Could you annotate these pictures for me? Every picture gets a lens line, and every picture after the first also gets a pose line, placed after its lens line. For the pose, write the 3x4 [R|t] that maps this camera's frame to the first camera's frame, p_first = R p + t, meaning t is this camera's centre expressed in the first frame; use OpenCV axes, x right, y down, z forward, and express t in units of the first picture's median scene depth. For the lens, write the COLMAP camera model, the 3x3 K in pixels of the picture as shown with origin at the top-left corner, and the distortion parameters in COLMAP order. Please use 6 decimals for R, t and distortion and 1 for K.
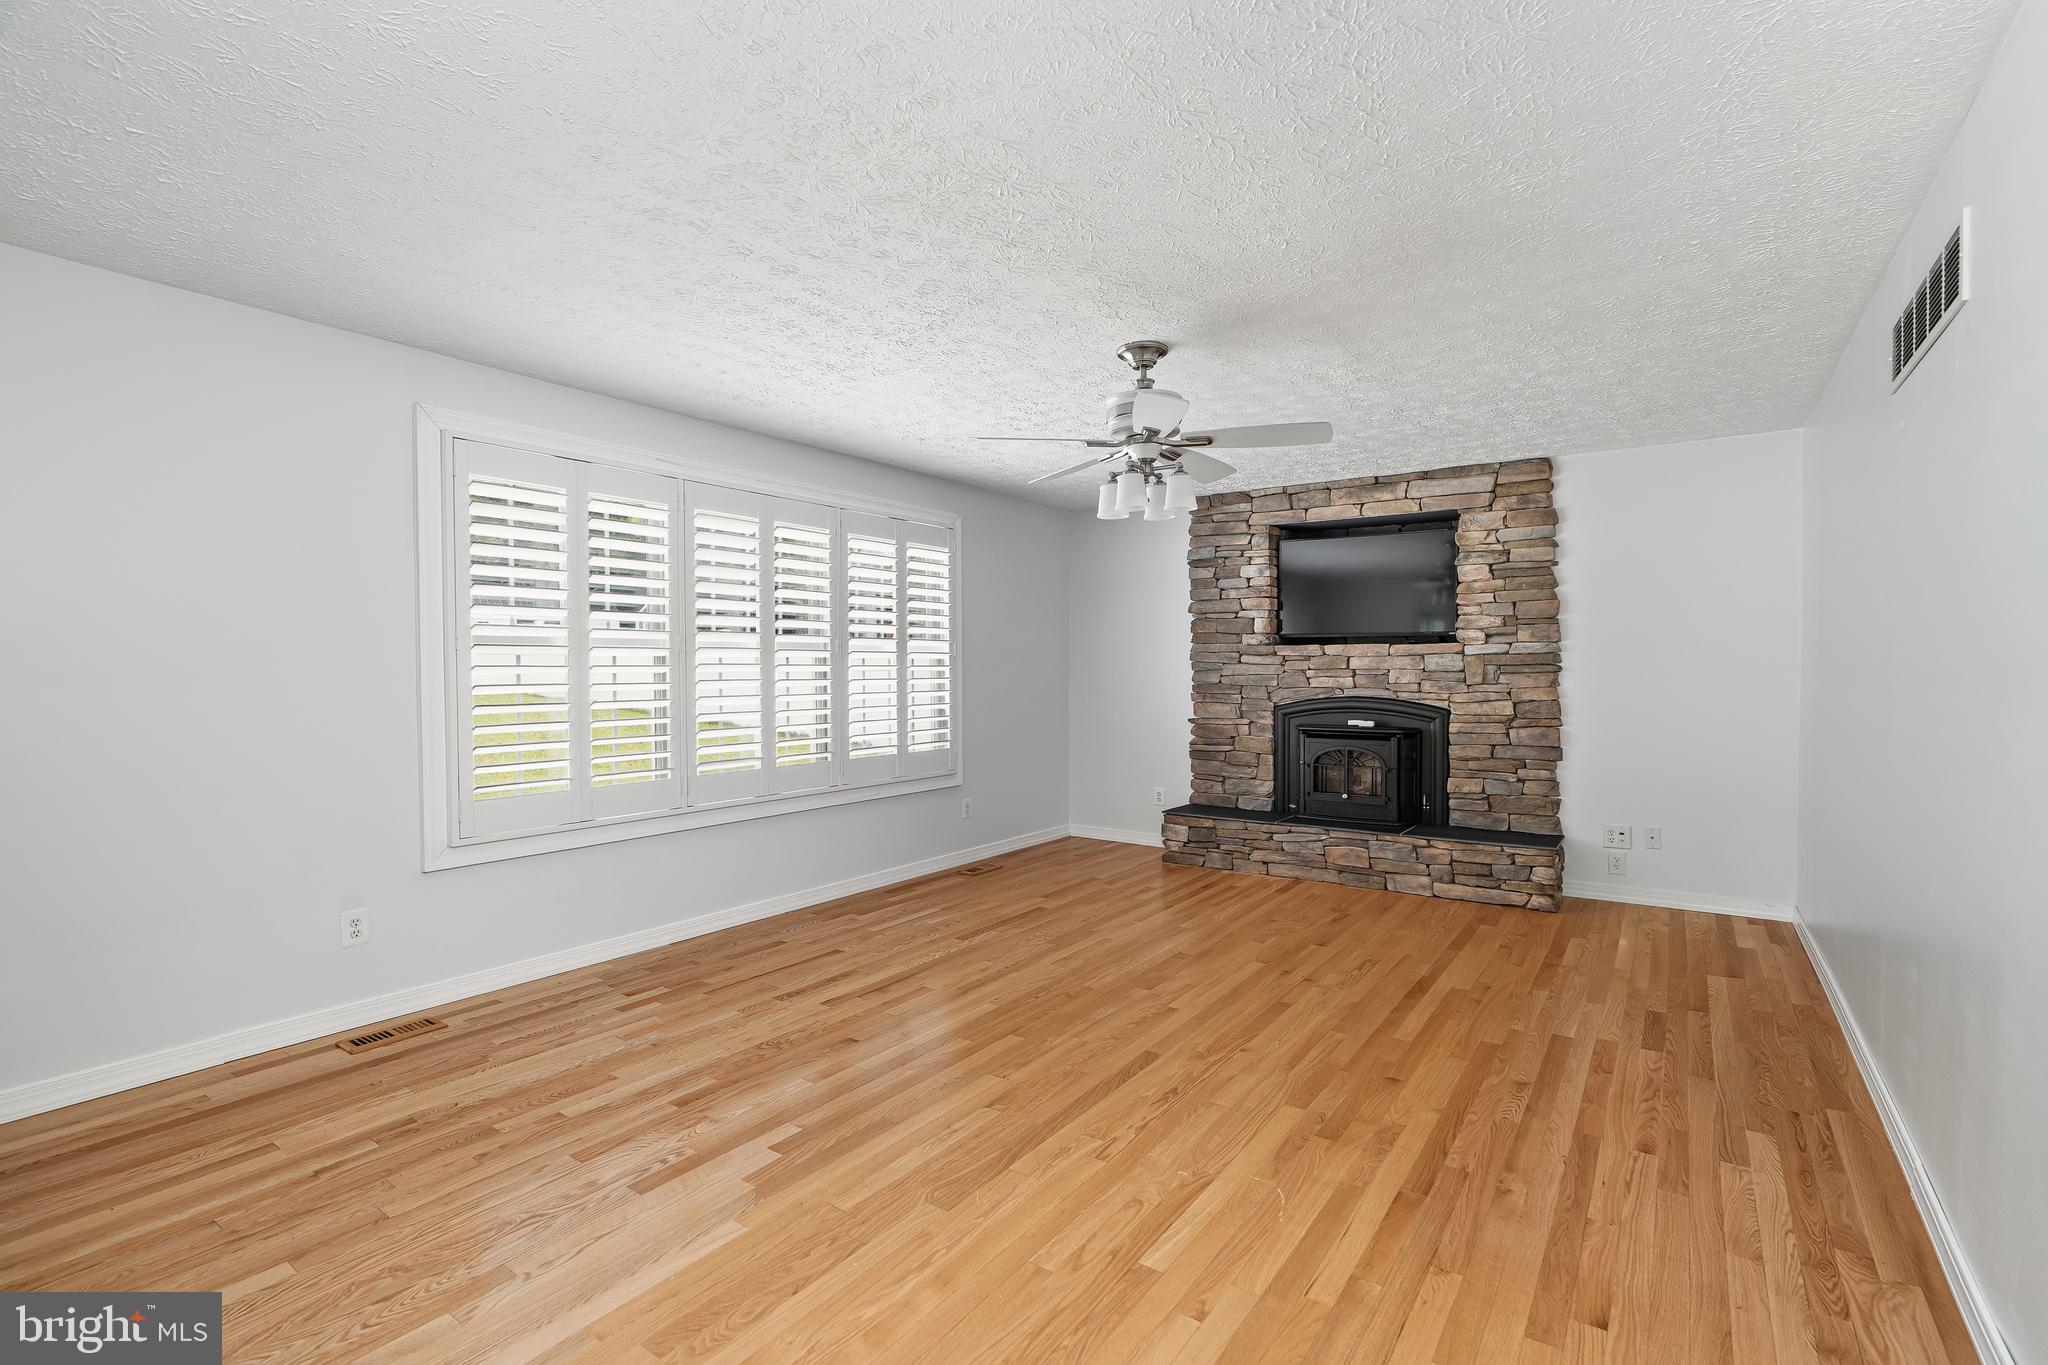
lens RADIAL K [[947.5, 0, 1020.0], [0, 947.5, 672.6], [0, 0, 1]] dist [-0.000950, 0.000180]
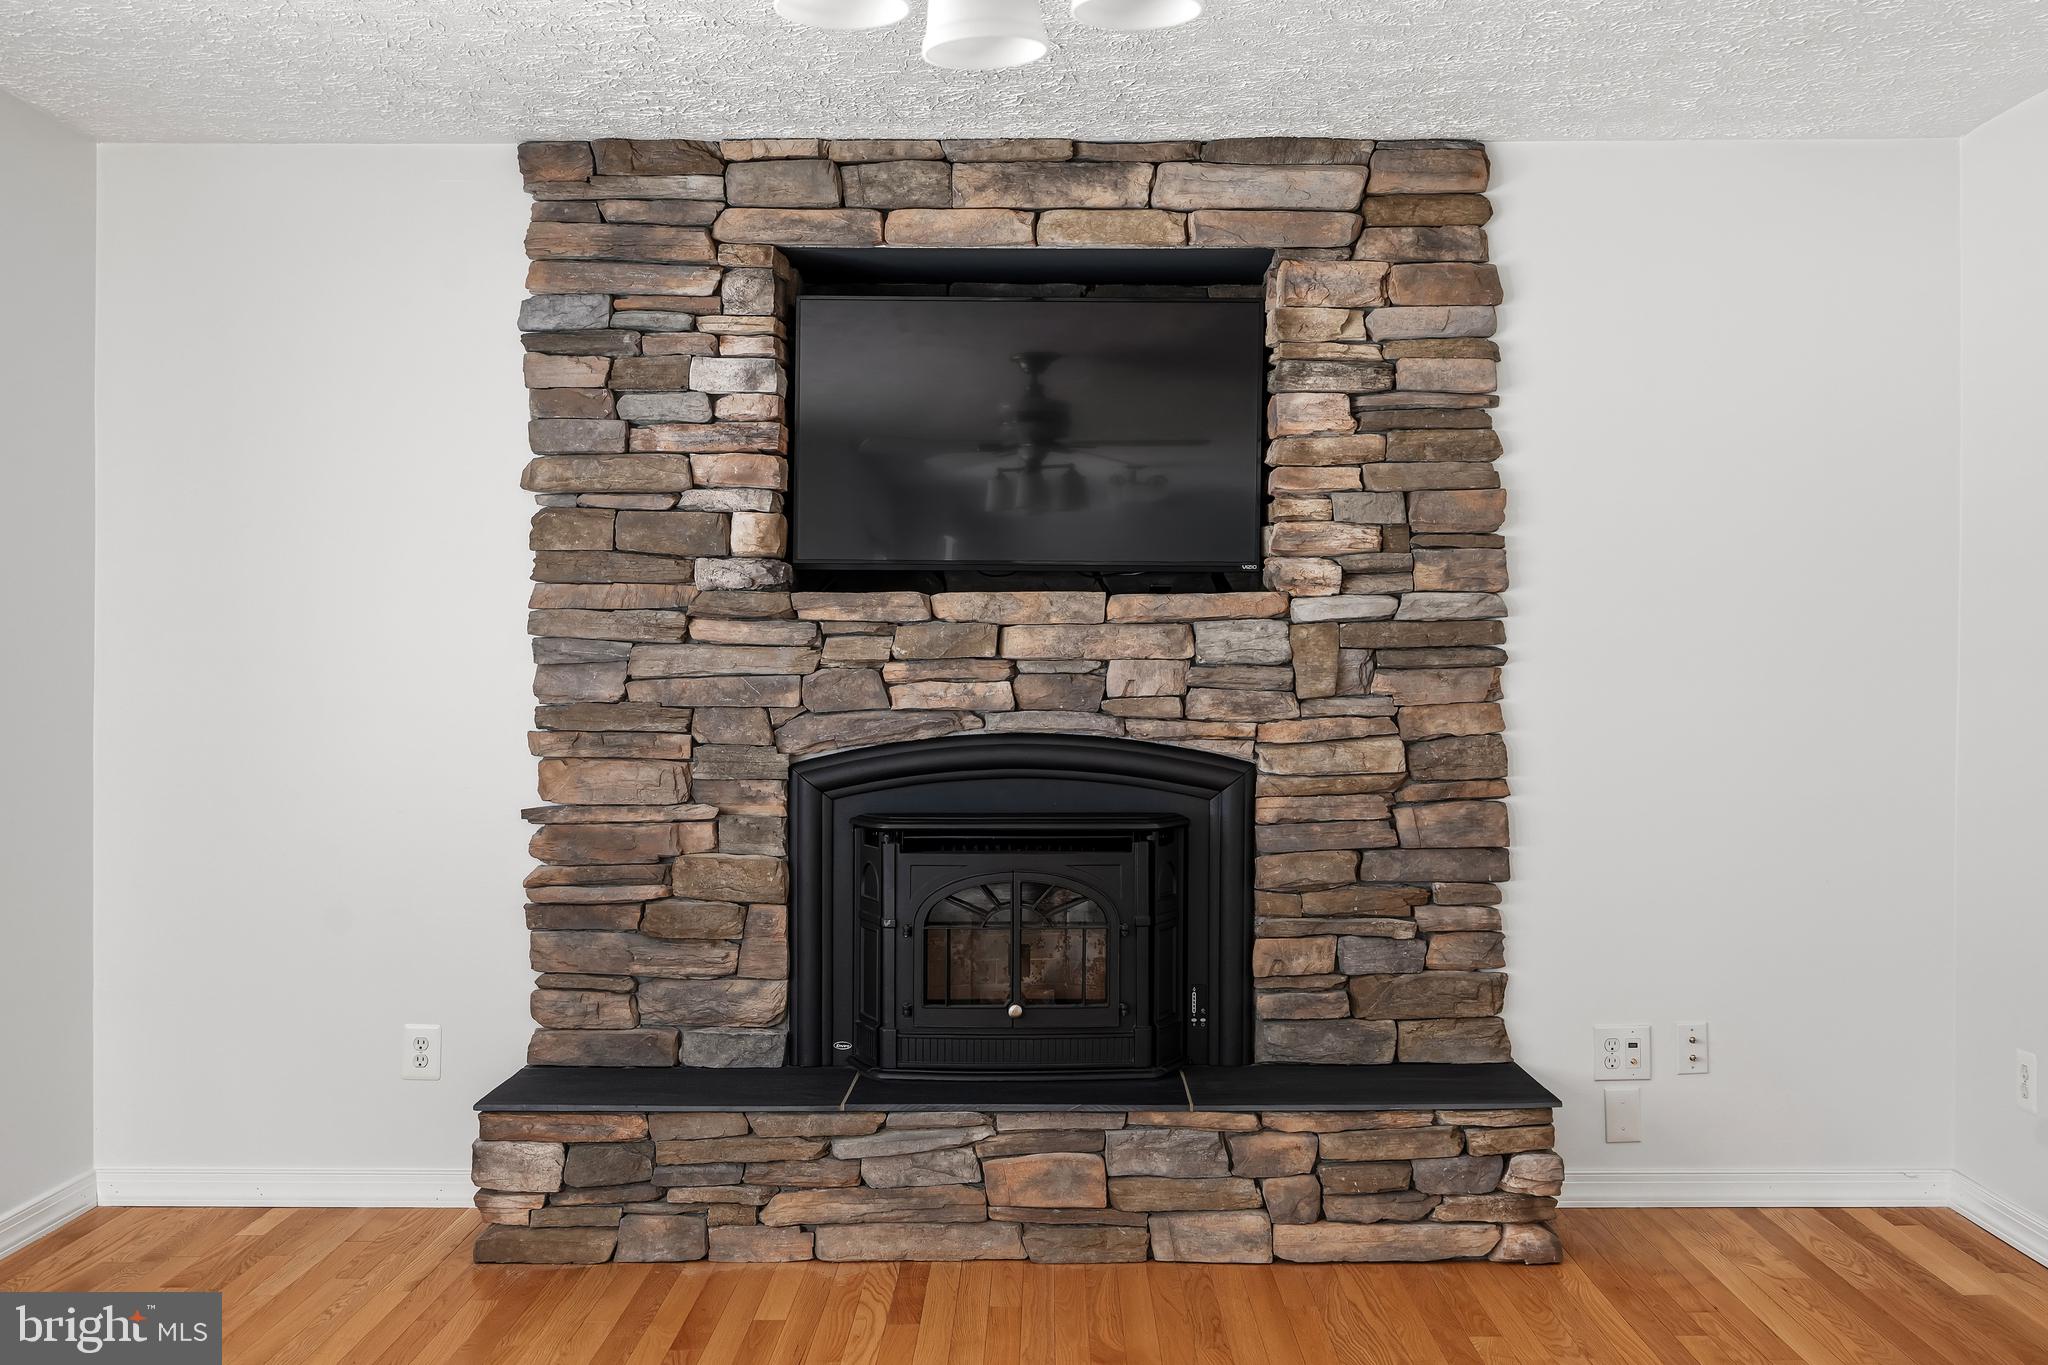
lens RADIAL K [[2089.1, 0, 1068.7], [0, 2089.1, 662.7], [0, 0, 1]] dist [0.010513, -0.002231]
pose [[0.818317, -0.001564, 0.574765, -0.102109], [0.003342, 0.999992, -0.002037, -0.000537], [-0.574757, 0.003588, 0.818316, 0.347392]]
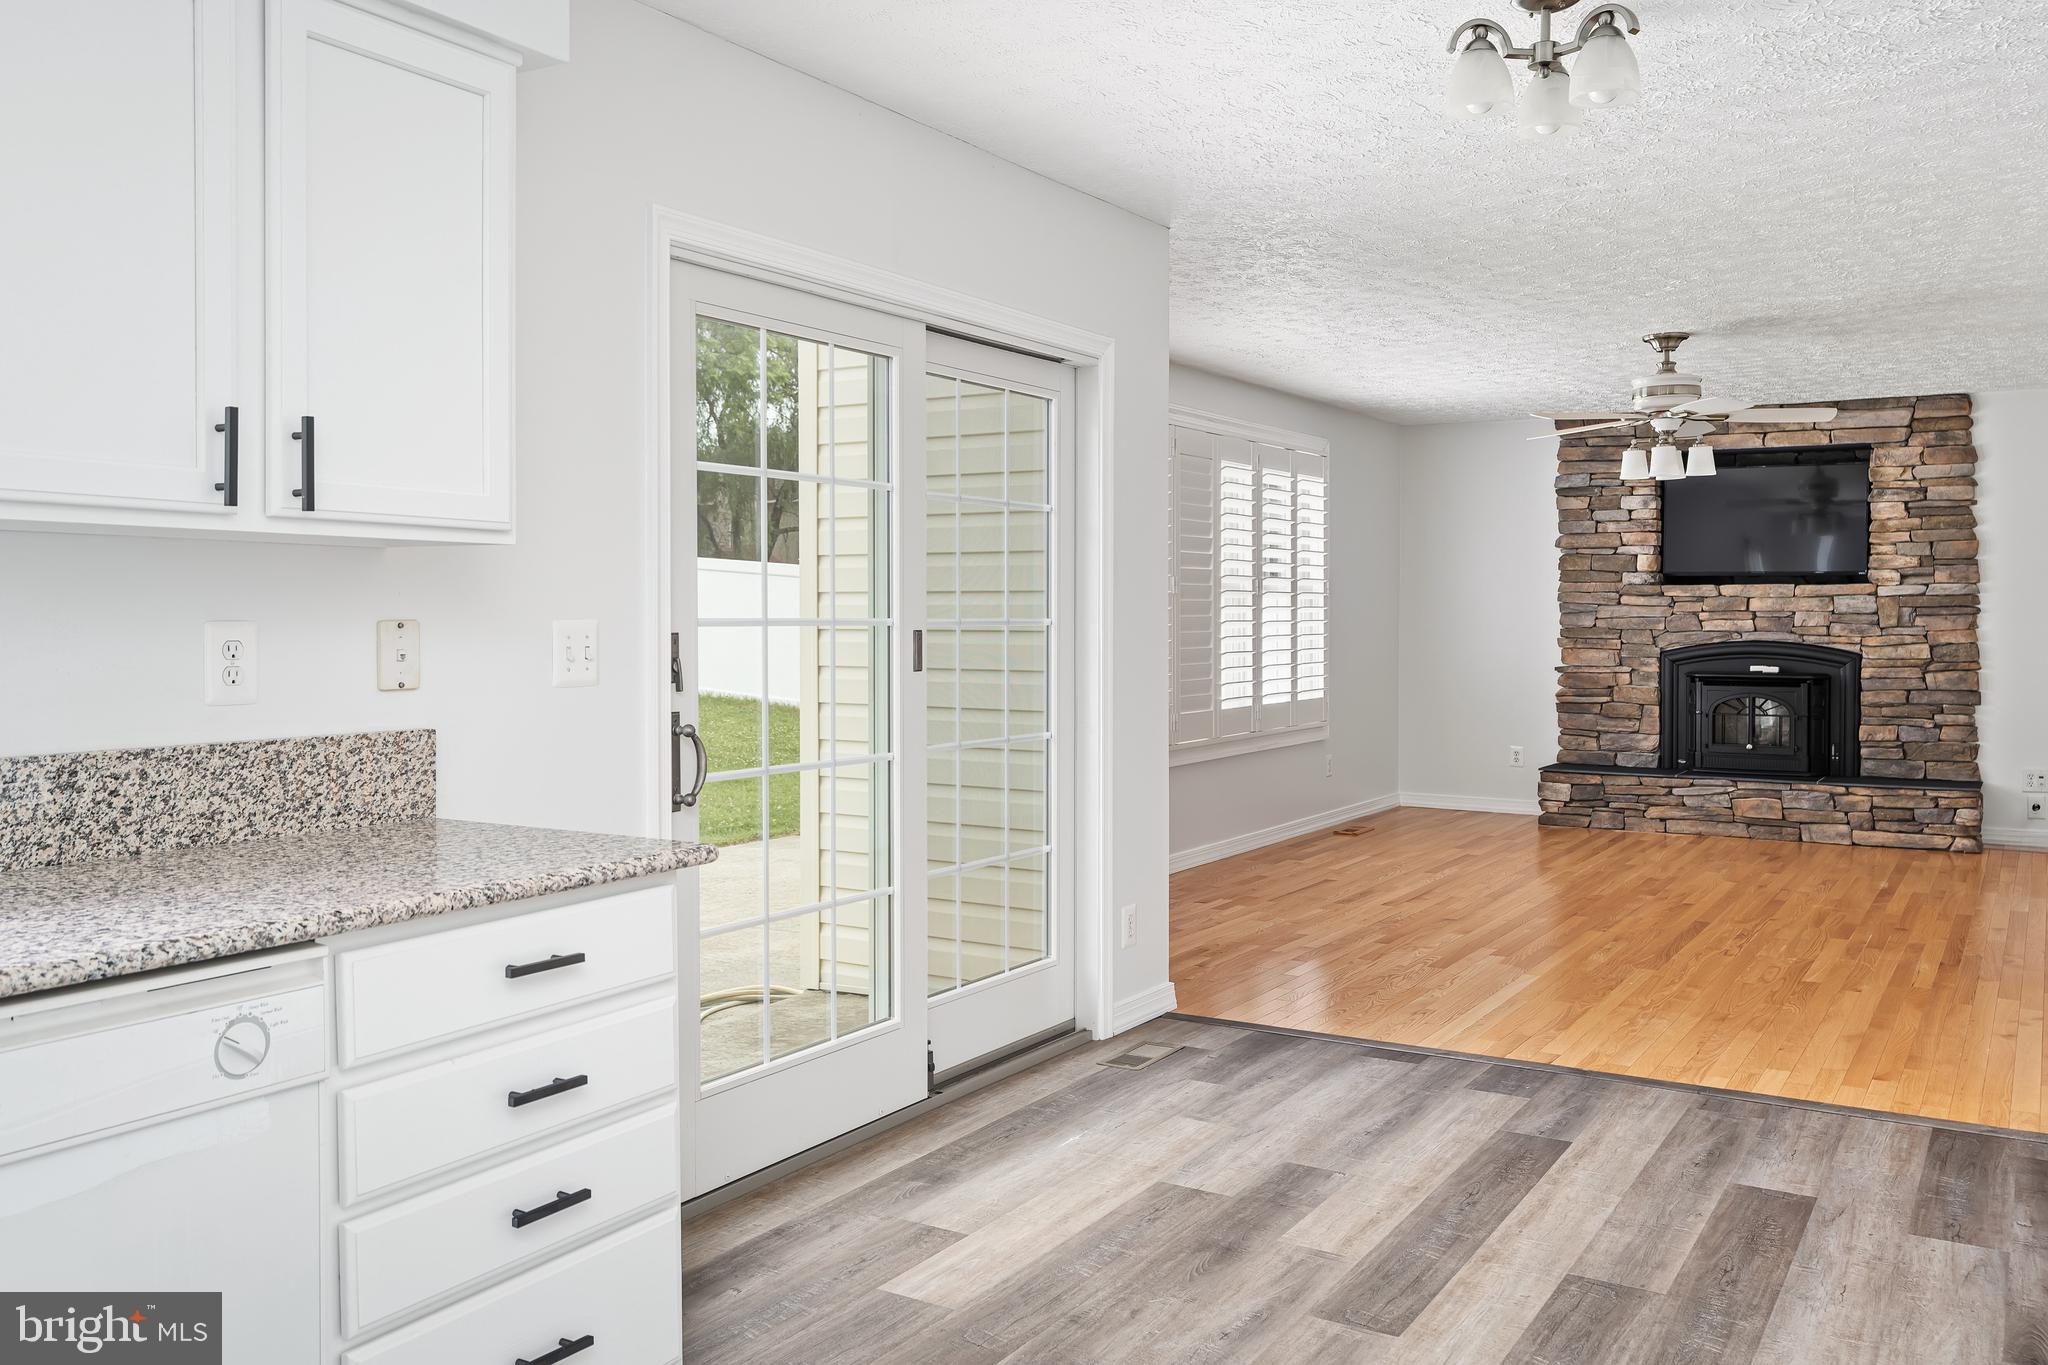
lens RADIAL K [[1677.0, 0, 1022.0], [0, 1677.0, 625.2], [0, 0, 1]] dist [0.008910, -0.000078]
pose [[0.998019, -0.000128, 0.062909, -0.497332], [-0.000160, 0.999990, 0.004572, 0.002980], [-0.062909, -0.004573, 0.998009, -0.635217]]
